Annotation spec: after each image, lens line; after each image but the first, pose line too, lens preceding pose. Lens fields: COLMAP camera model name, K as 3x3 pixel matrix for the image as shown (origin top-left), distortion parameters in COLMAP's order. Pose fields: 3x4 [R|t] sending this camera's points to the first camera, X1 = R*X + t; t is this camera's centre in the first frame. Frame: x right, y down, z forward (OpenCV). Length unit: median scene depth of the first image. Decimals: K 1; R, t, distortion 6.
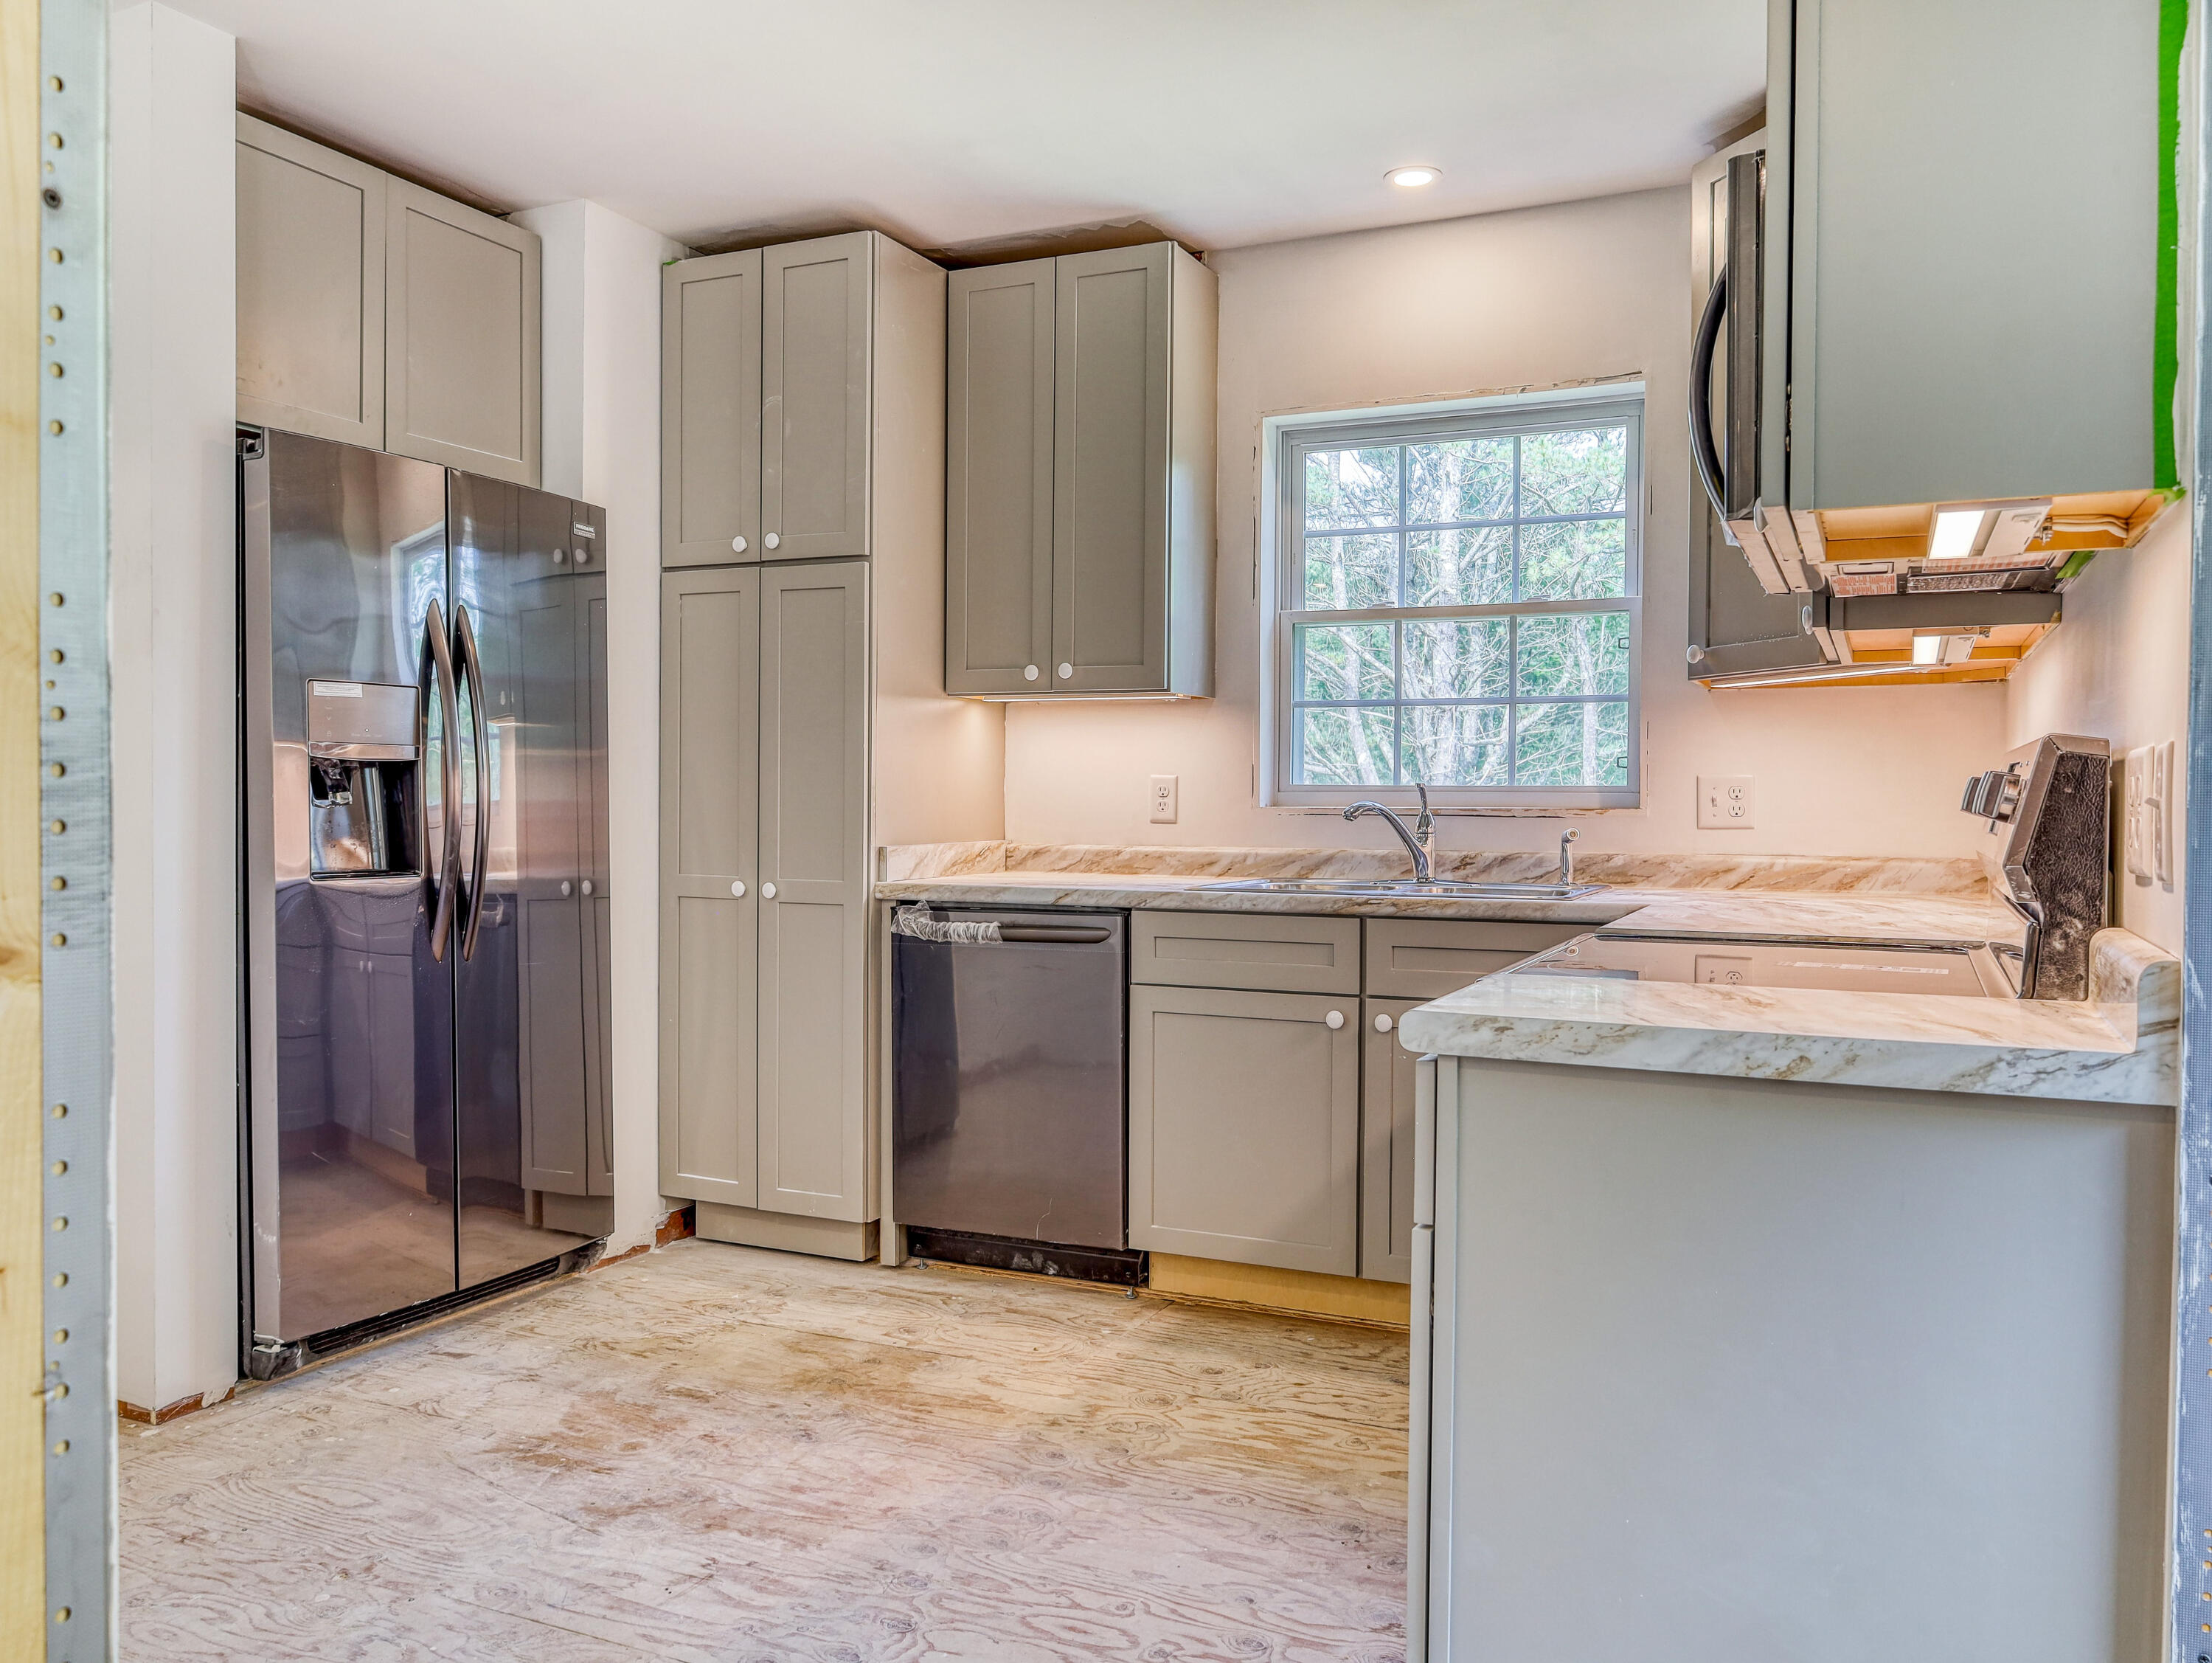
lens RADIAL K [[1714.8, 0, 1106.0], [0, 1714.8, 831.5], [0, 0, 1]] dist [0.001024, -0.002505]
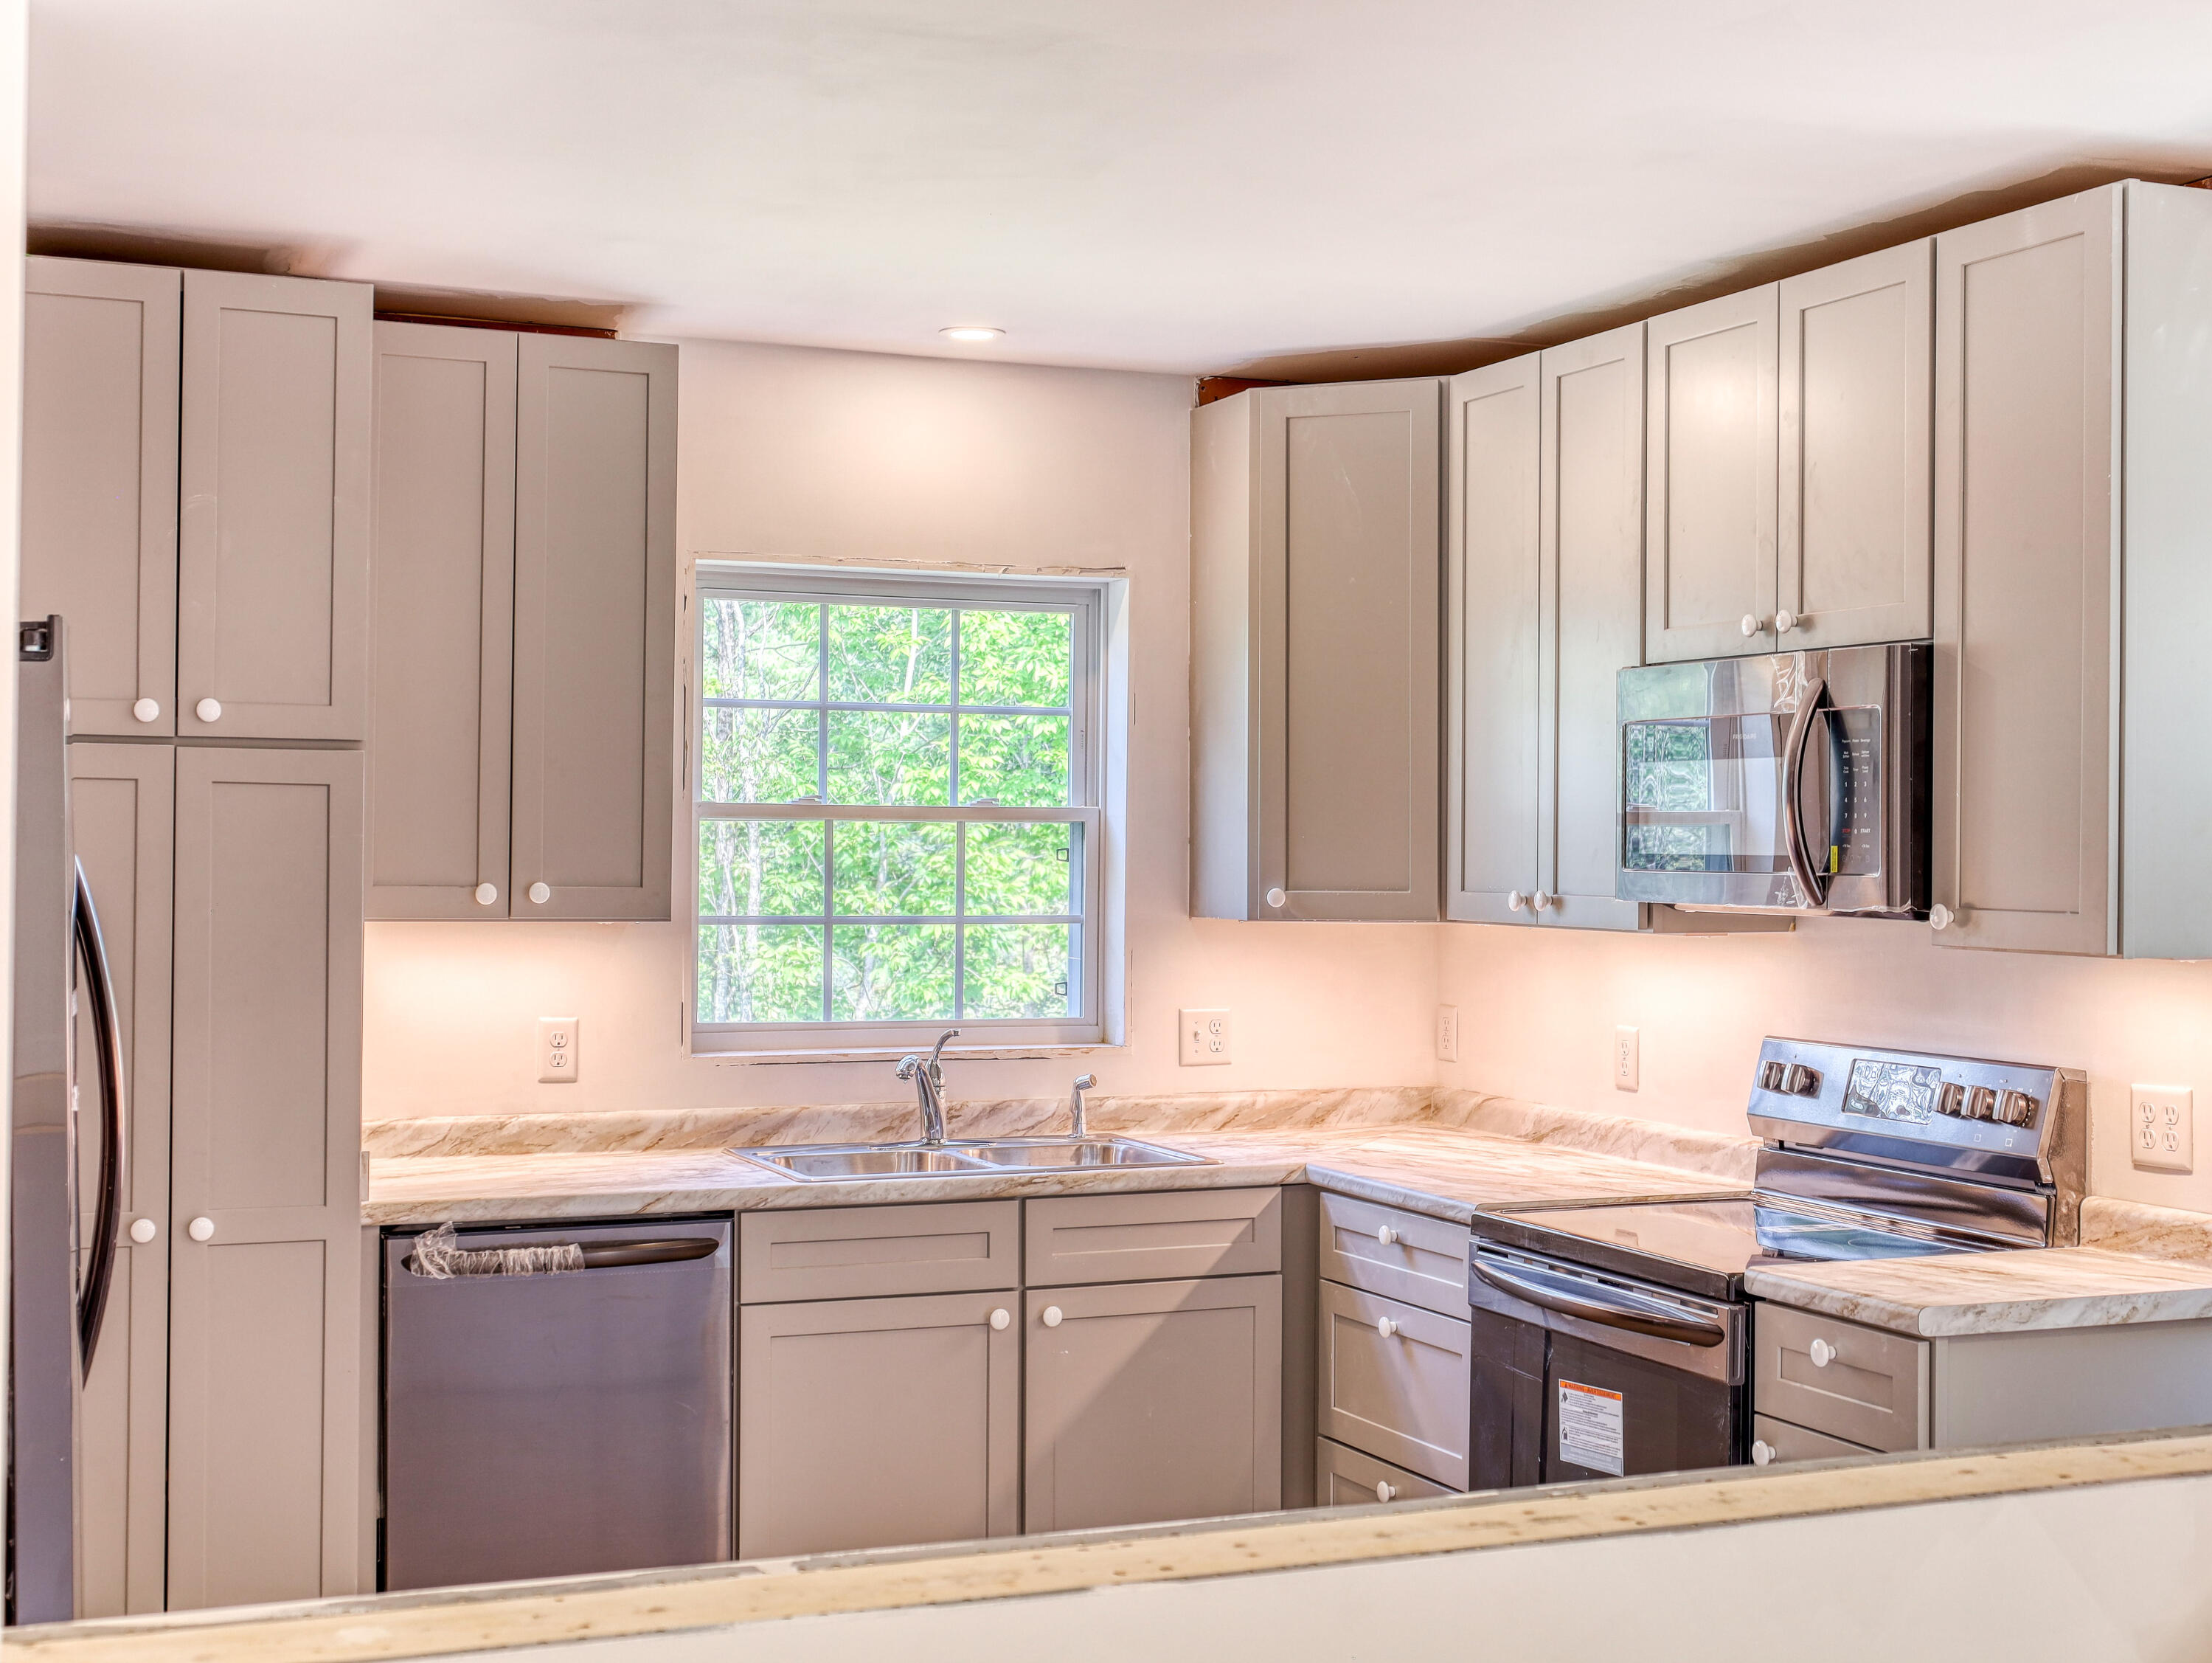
lens RADIAL K [[2935.8, 0, 1106.0], [0, 2935.8, 831.5], [0, 0, 1]] dist [-0.019943, 0.002204]
pose [[0.669972, 0.002164, 0.742383, -0.866062], [0.010600, 0.999866, -0.012480, -0.109665], [-0.742310, 0.016230, 0.669860, -0.039240]]
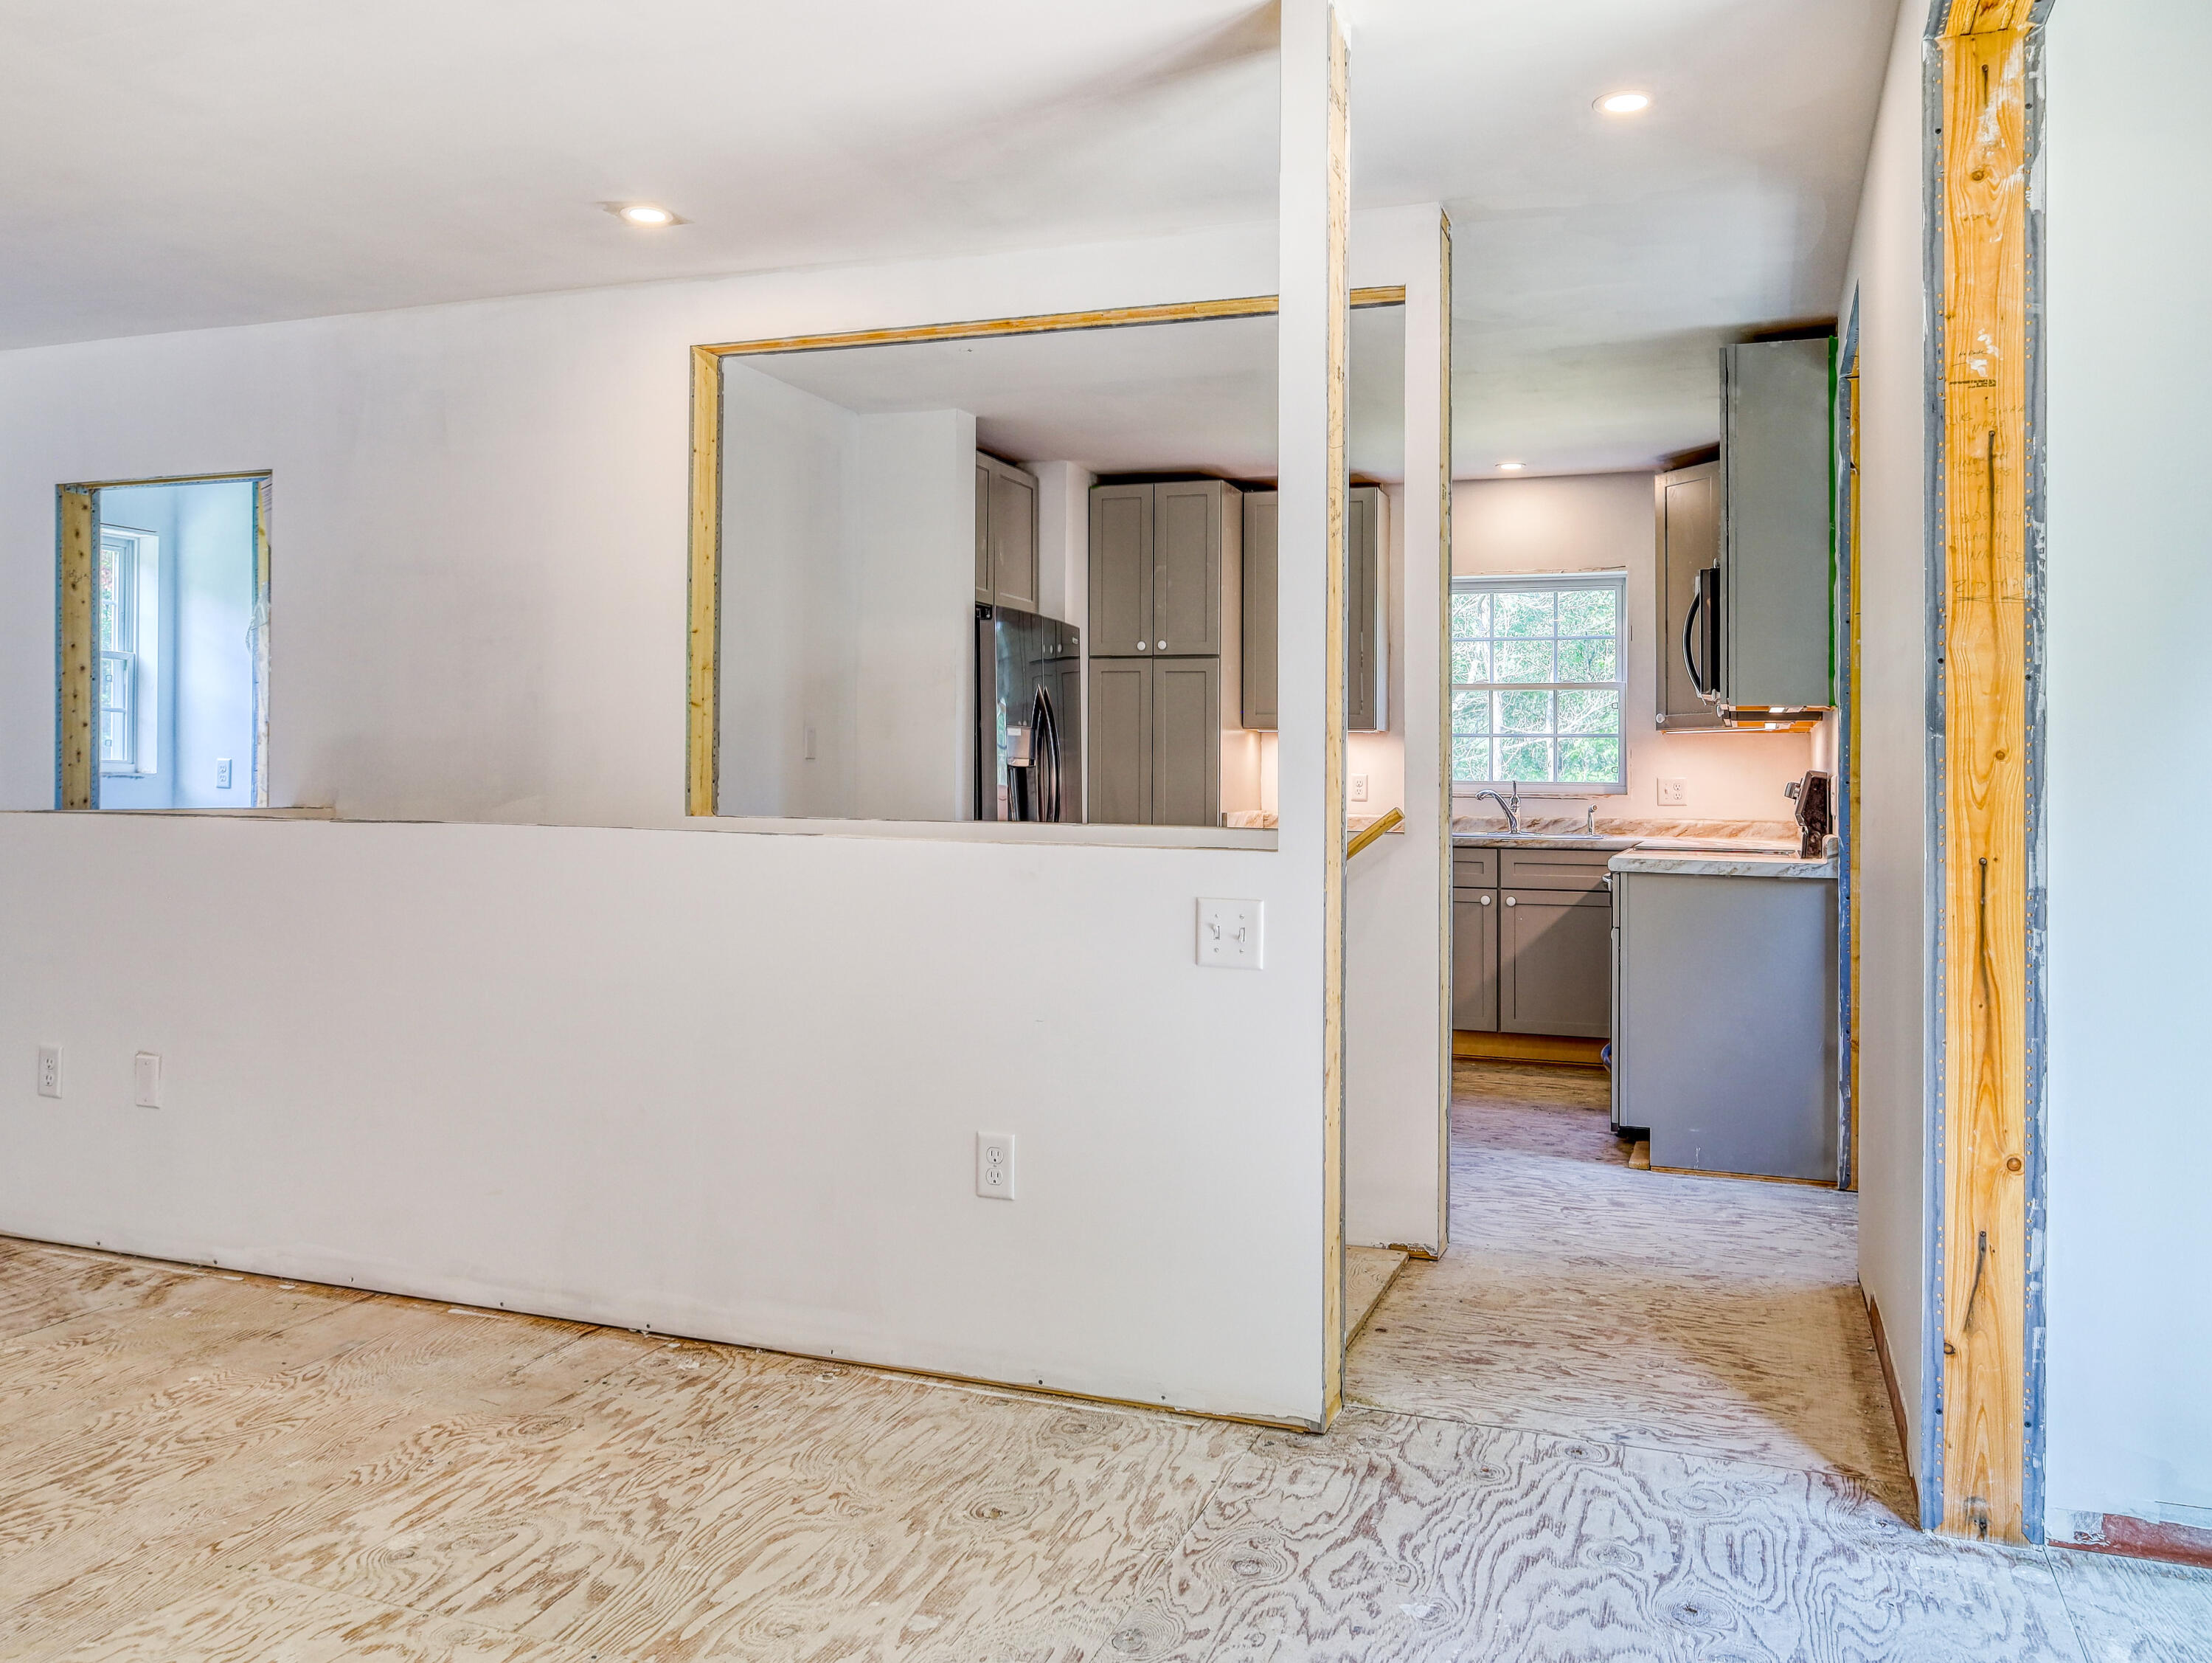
lens RADIAL K [[1800.3, 0, 1103.0], [0, 1800.3, 728.9], [0, 0, 1]] dist [-0.005056, 0.002932]
pose [[0.996261, 0.009567, 0.085866, -0.447386], [-0.005348, 0.998773, -0.049235, 0.015443], [-0.086231, 0.048592, 0.995089, -0.954603]]
